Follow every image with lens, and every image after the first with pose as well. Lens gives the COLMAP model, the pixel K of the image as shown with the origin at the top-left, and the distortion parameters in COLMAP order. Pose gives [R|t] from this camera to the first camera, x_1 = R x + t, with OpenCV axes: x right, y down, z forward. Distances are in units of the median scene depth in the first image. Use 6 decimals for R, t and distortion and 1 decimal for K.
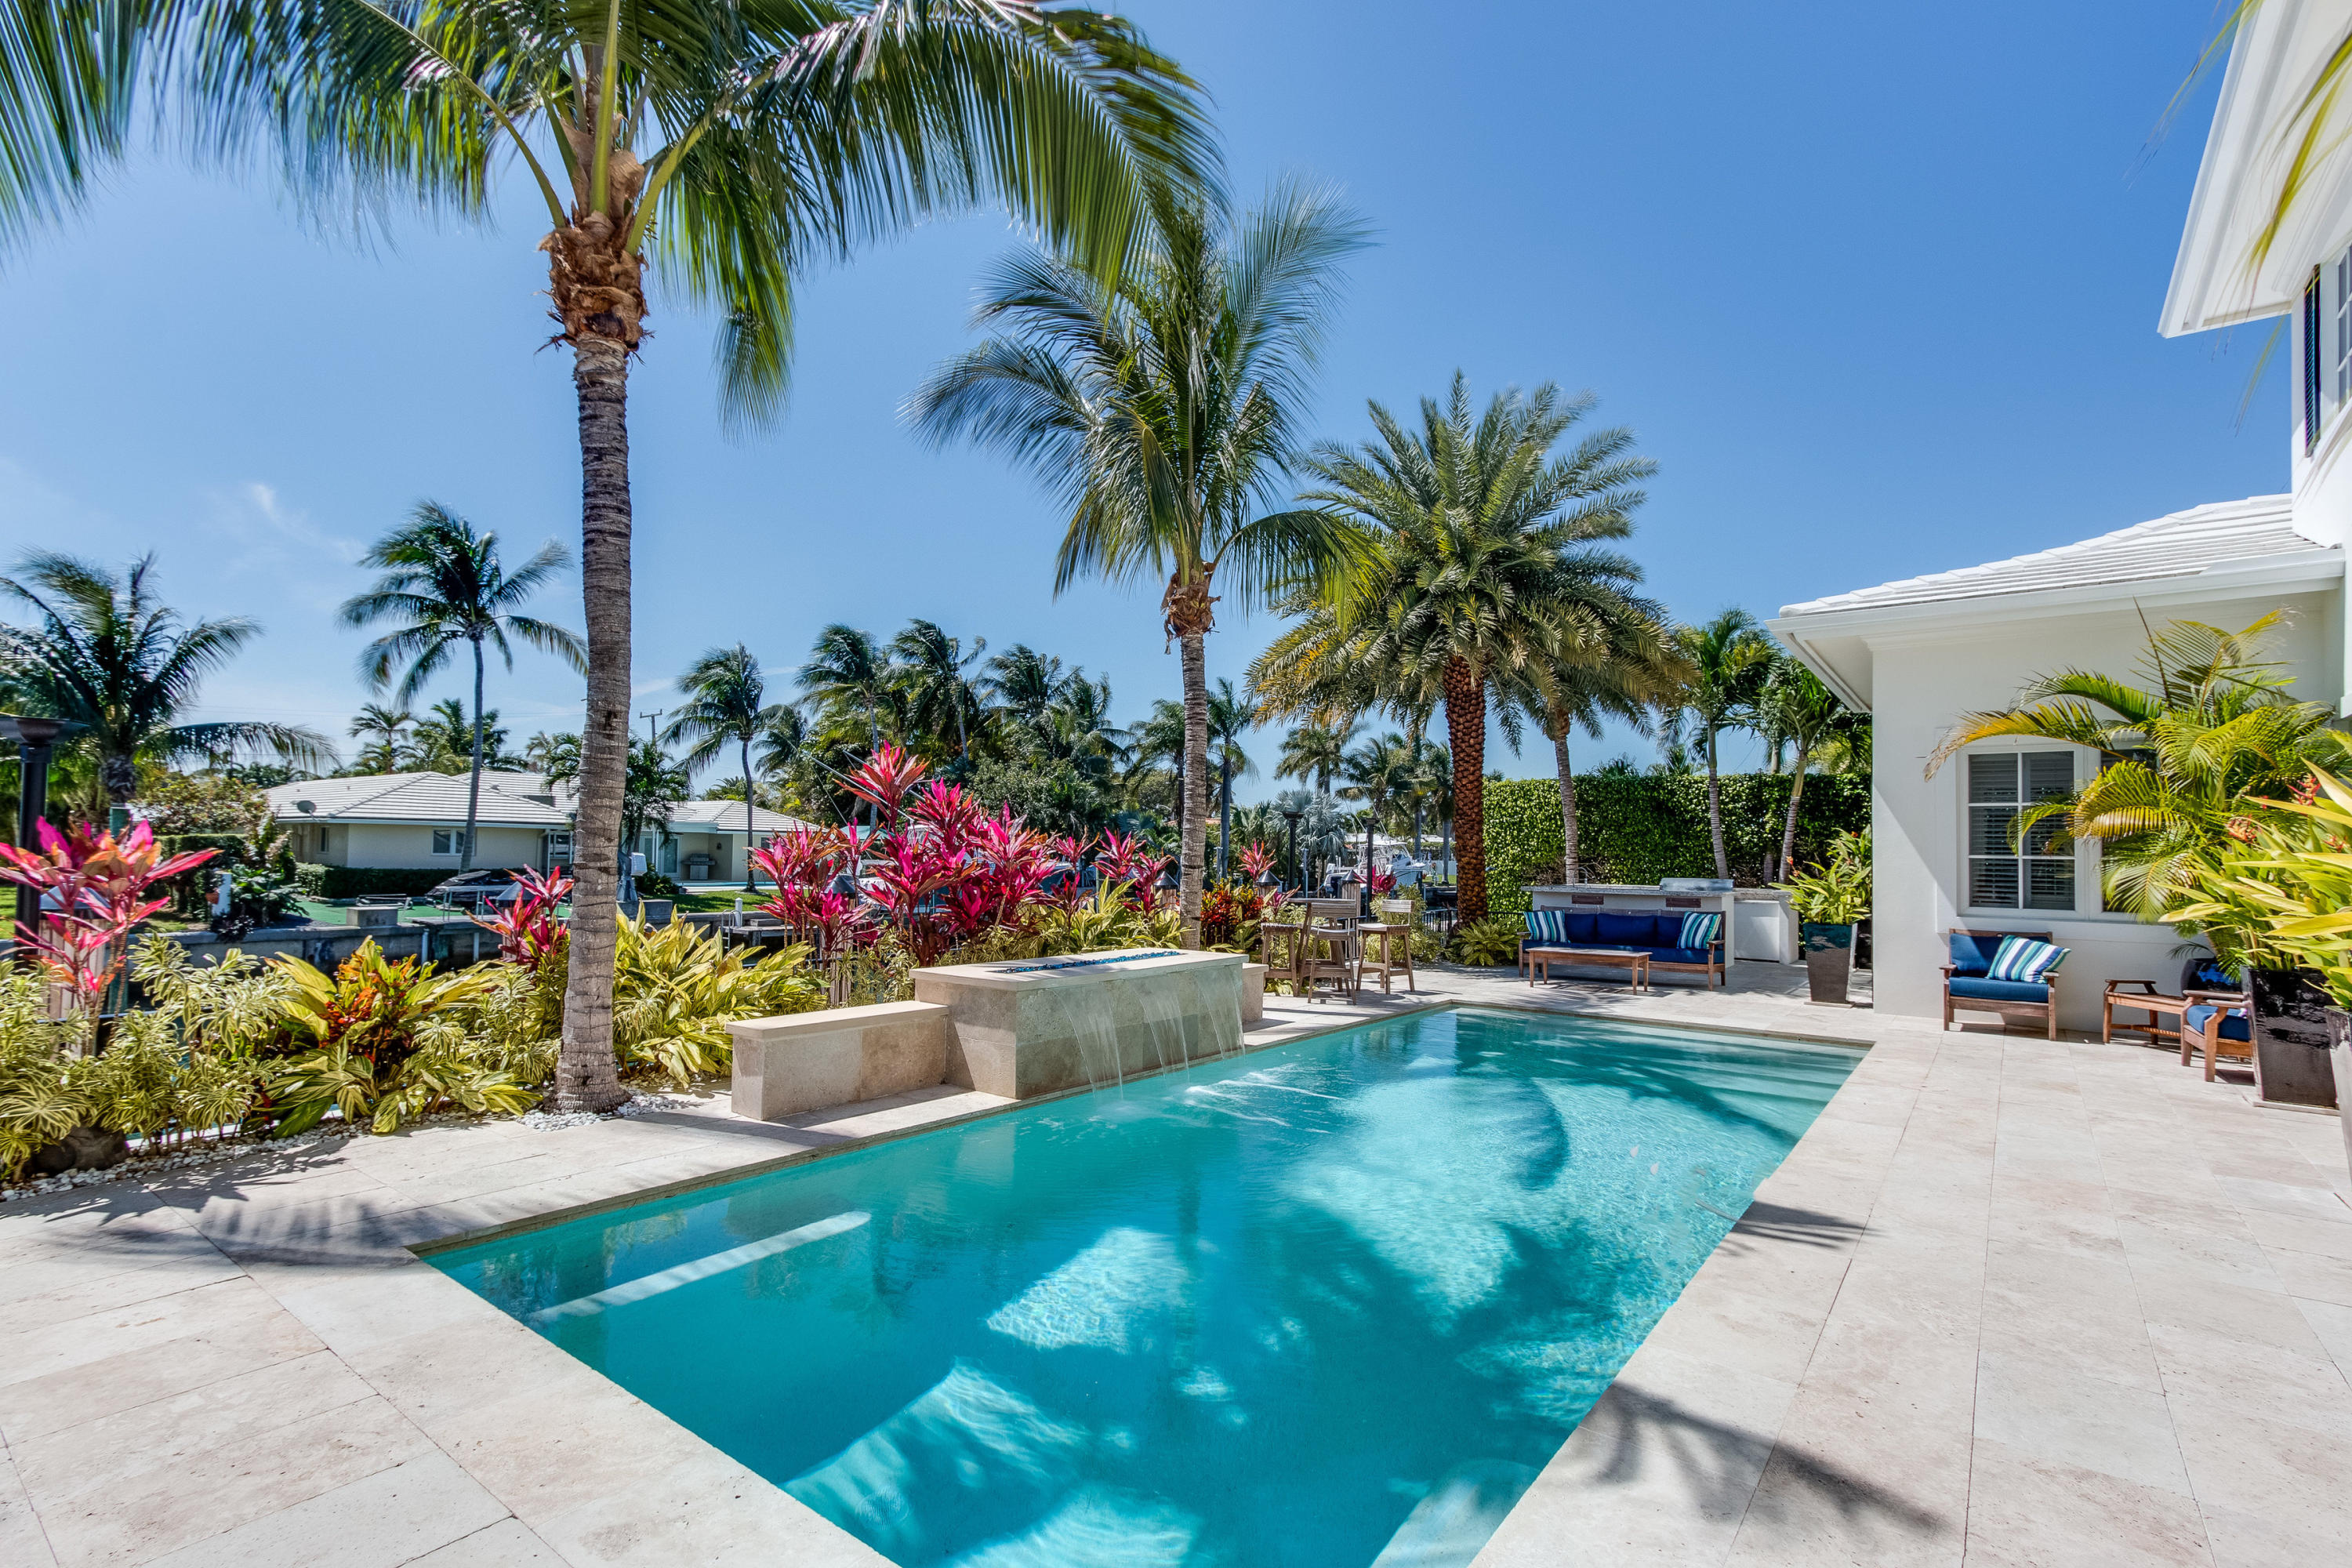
lens RADIAL K [[1105.7, 0, 1164.4], [0, 1105.7, 801.9], [0, 0, 1]] dist [-0.000946, -0.000394]
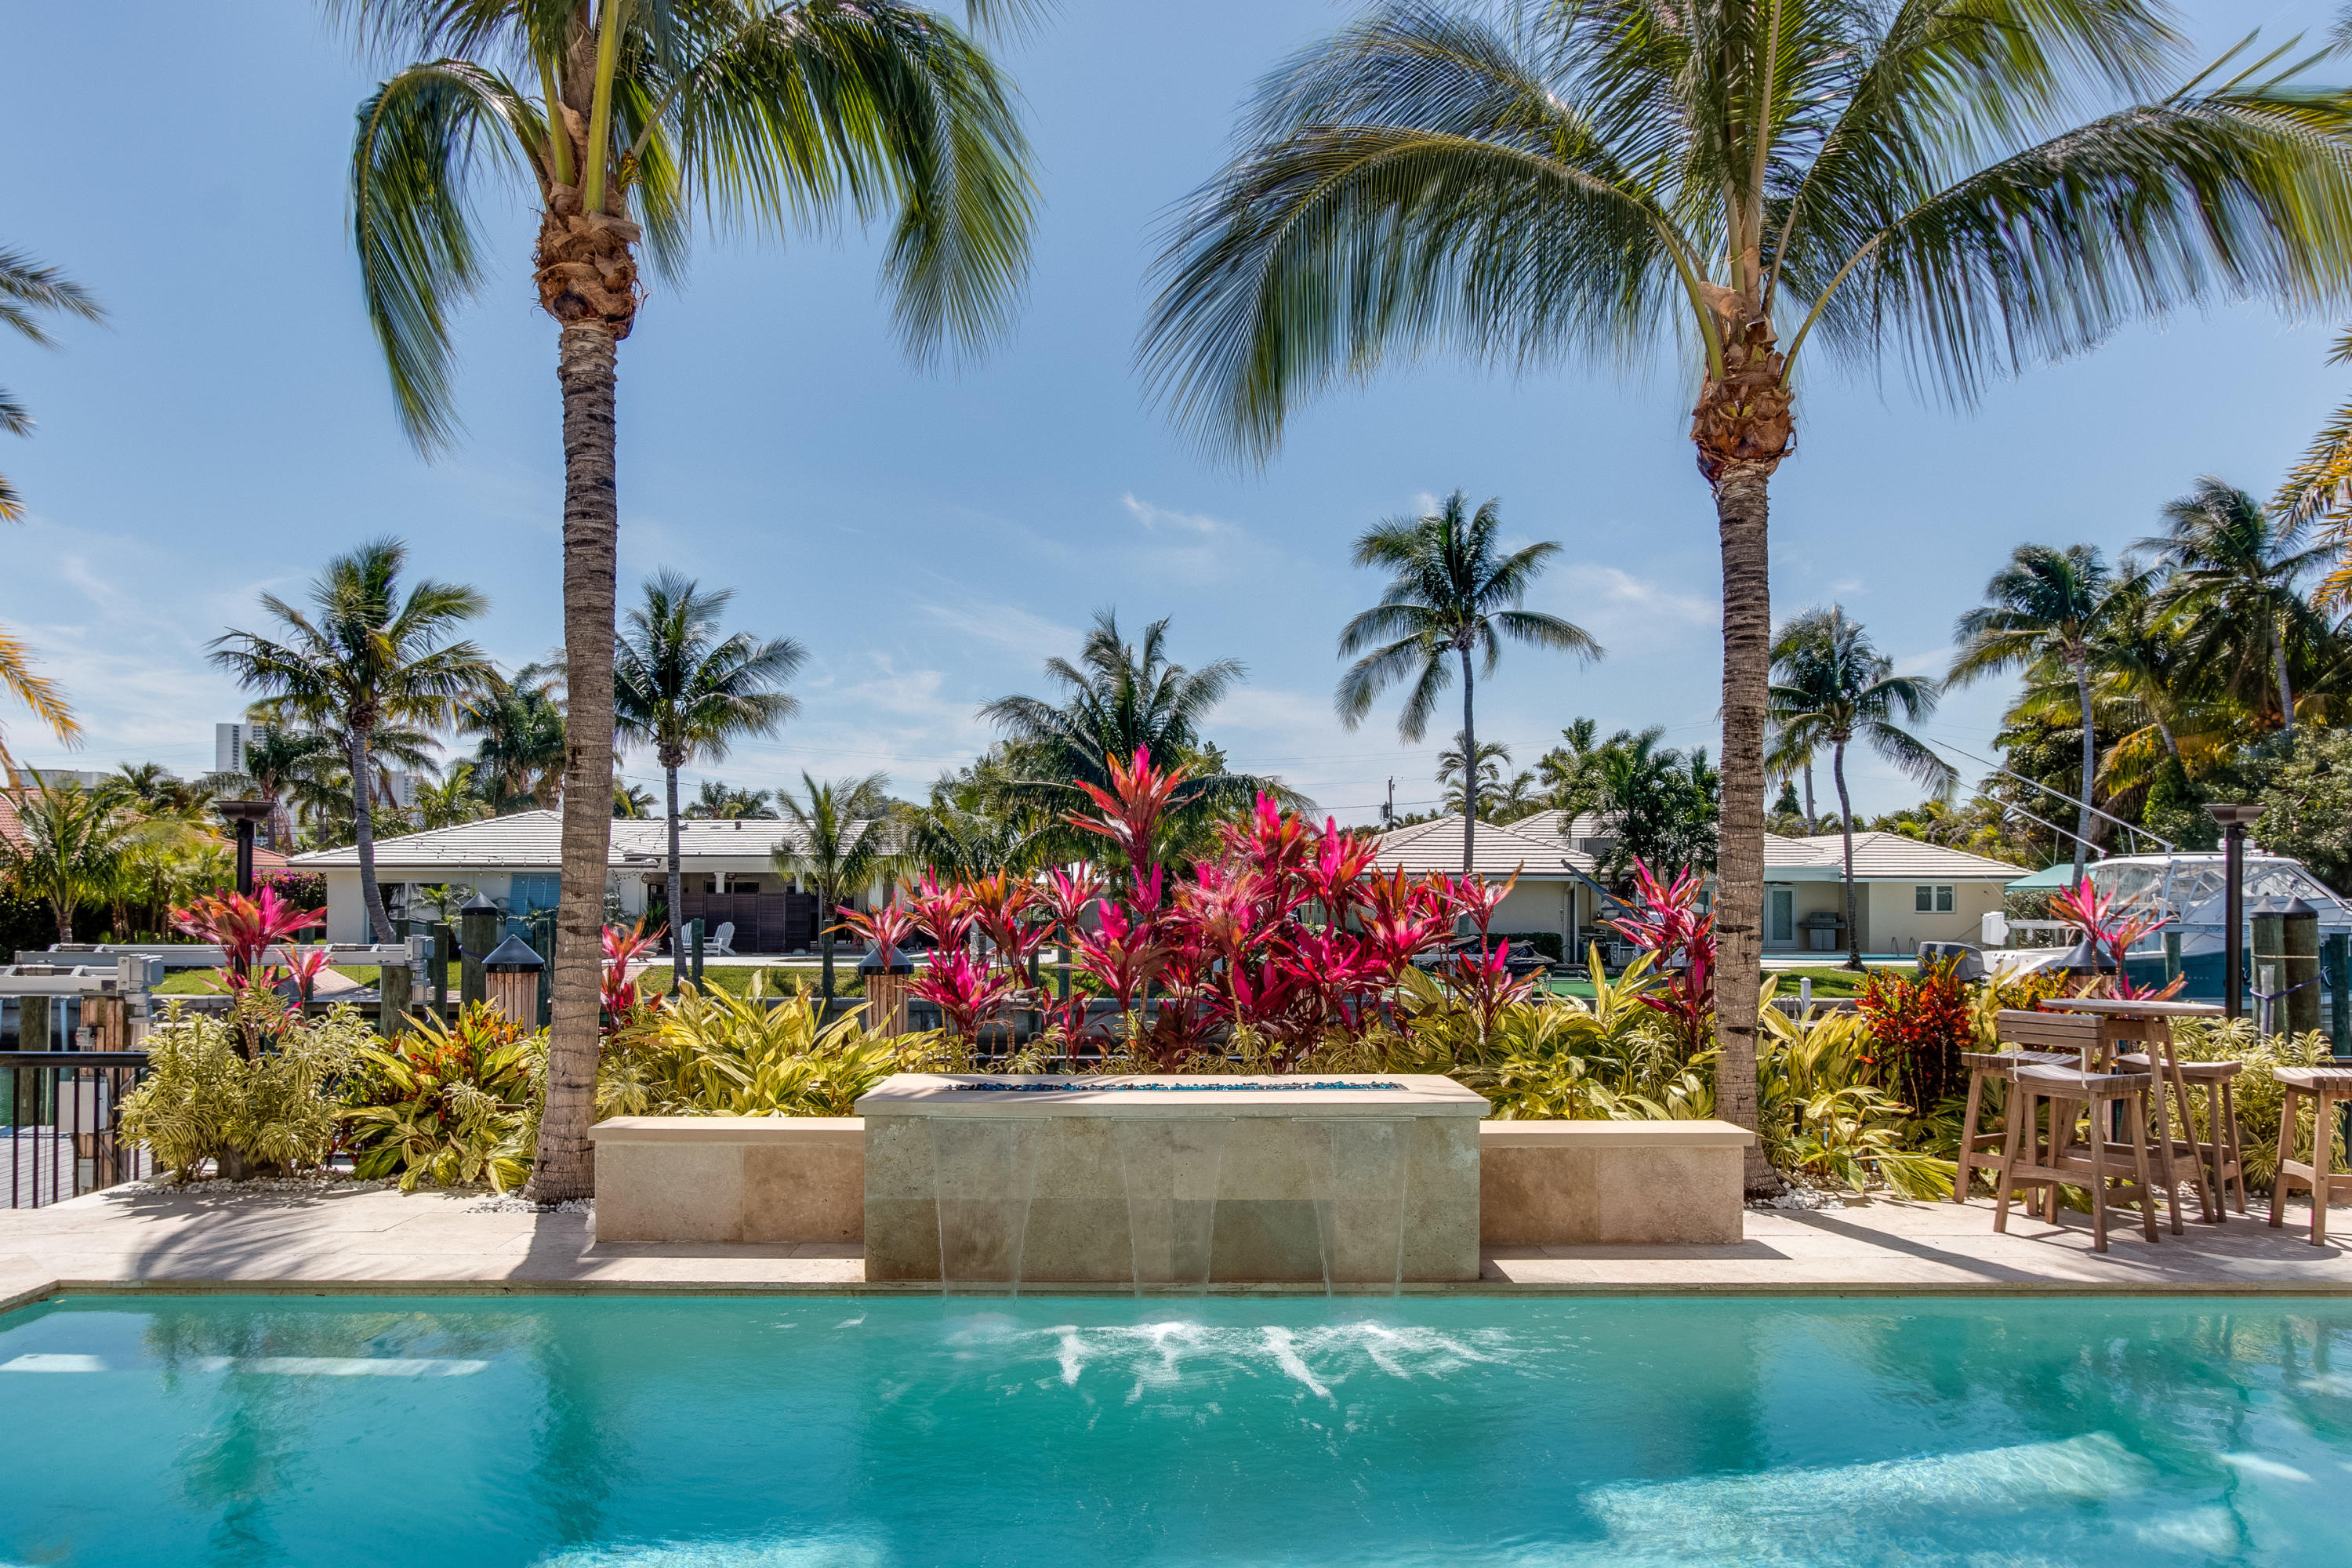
lens RADIAL K [[1573.3, 0, 1167.8], [0, 1573.3, 892.5], [0, 0, 1]] dist [-0.000095, -0.000151]
pose [[0.609732, -0.015886, -0.792448, 0.312114], [0.042544, 0.999014, 0.012707, 0.014957], [0.791465, -0.041462, 0.609806, 0.251903]]
